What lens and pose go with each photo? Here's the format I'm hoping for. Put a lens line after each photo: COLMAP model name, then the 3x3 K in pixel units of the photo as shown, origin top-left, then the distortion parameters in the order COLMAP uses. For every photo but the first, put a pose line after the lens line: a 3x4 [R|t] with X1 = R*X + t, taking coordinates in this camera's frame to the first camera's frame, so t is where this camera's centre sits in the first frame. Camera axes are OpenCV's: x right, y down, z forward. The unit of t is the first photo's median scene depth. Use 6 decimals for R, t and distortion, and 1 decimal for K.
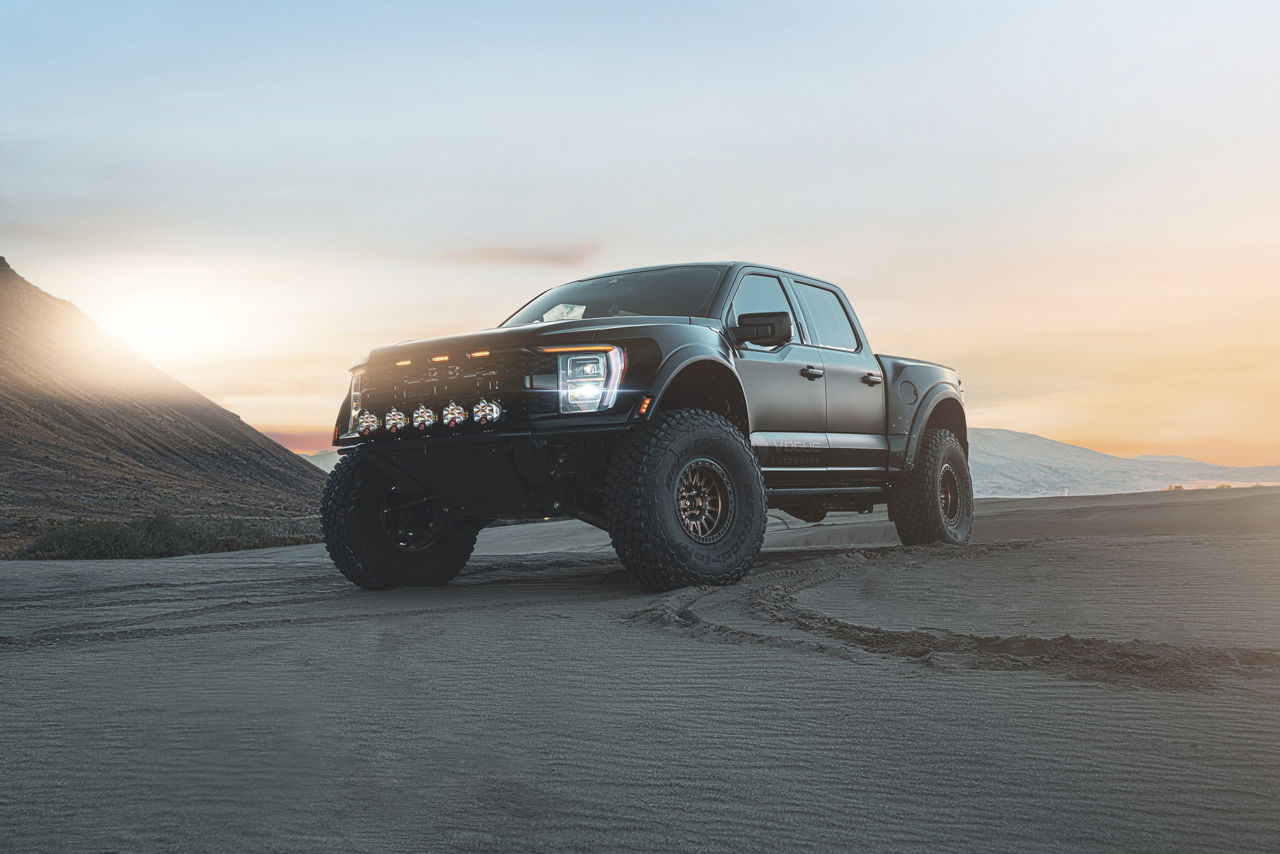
lens RADIAL K [[1386.6, 0, 640.0], [0, 1386.6, 427.0], [0, 0, 1]] dist [0.005021, 1.035750]
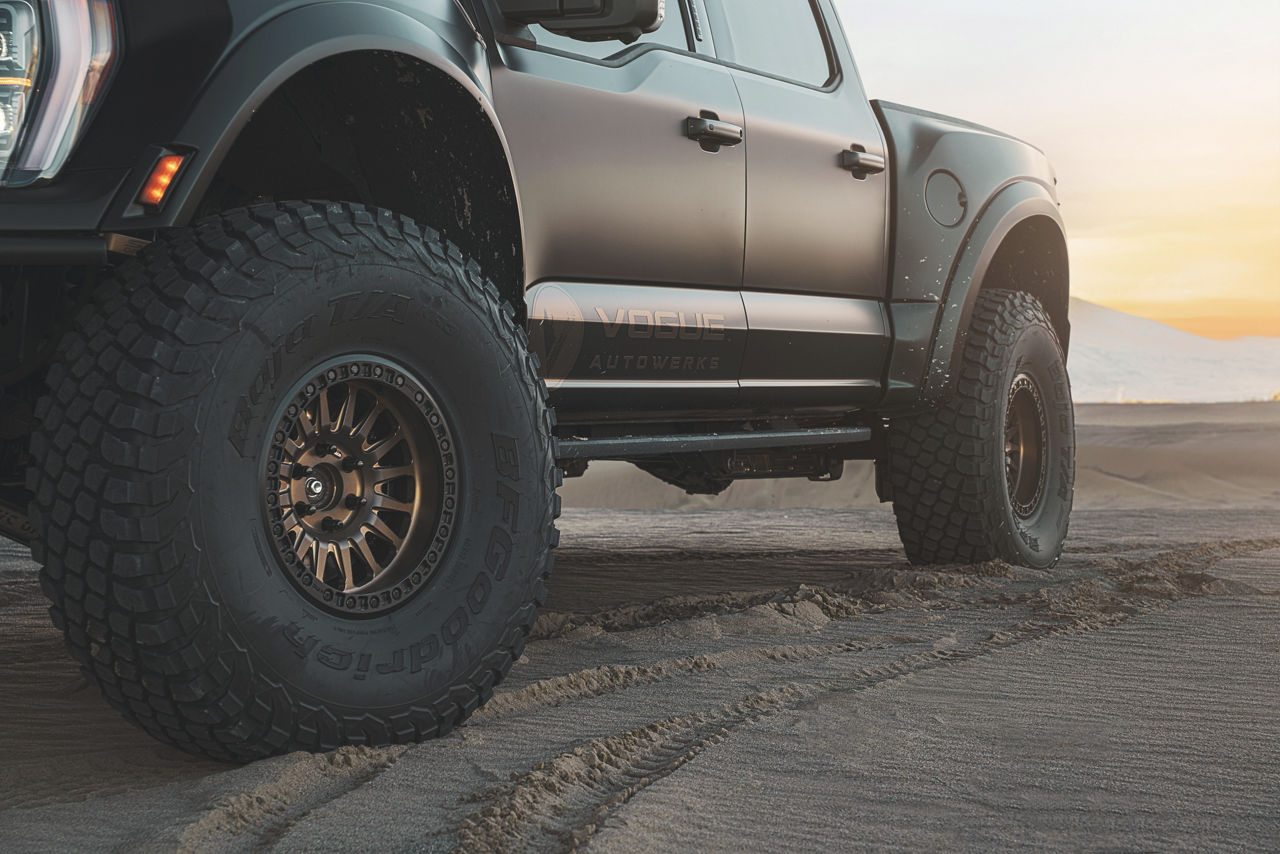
lens RADIAL K [[1386.6, 0, 640.0], [0, 1386.6, 427.0], [0, 0, 1]] dist [0.005021, 1.035750]
pose [[0.997895, 0.032681, 0.056007, 0.089355], [-0.038644, 0.993299, 0.108923, 0.001030], [-0.052072, -0.110858, 0.992471, 0.641066]]
